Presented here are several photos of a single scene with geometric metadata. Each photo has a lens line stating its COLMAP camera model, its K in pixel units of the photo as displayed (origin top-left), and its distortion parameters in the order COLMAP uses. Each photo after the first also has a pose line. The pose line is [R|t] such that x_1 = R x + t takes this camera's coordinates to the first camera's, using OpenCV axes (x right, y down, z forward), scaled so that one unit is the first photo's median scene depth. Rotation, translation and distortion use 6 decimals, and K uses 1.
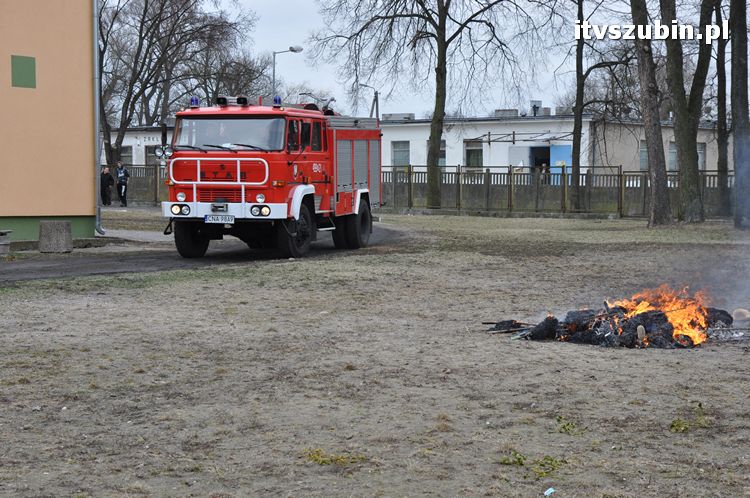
lens RADIAL K [[2204.2, 0, 375.0], [0, 2204.2, 249.0], [0, 0, 1]] dist [0.354587, 0.657724]
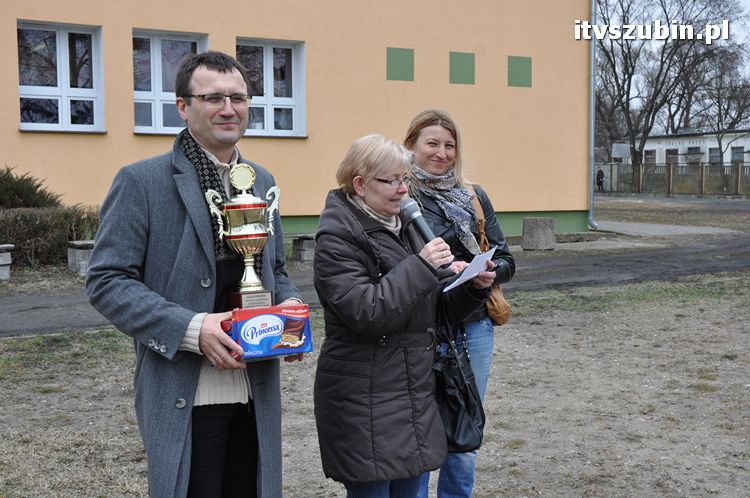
lens RADIAL K [[1245.2, 0, 375.0], [0, 1245.2, 249.0], [0, 0, 1]] dist [0.049039, 1.095846]
pose [[0.939767, 0.014161, -0.341522, -0.014362], [-0.005229, 0.999620, 0.027061, -0.008261], [0.341776, -0.023645, 0.939484, 0.283988]]
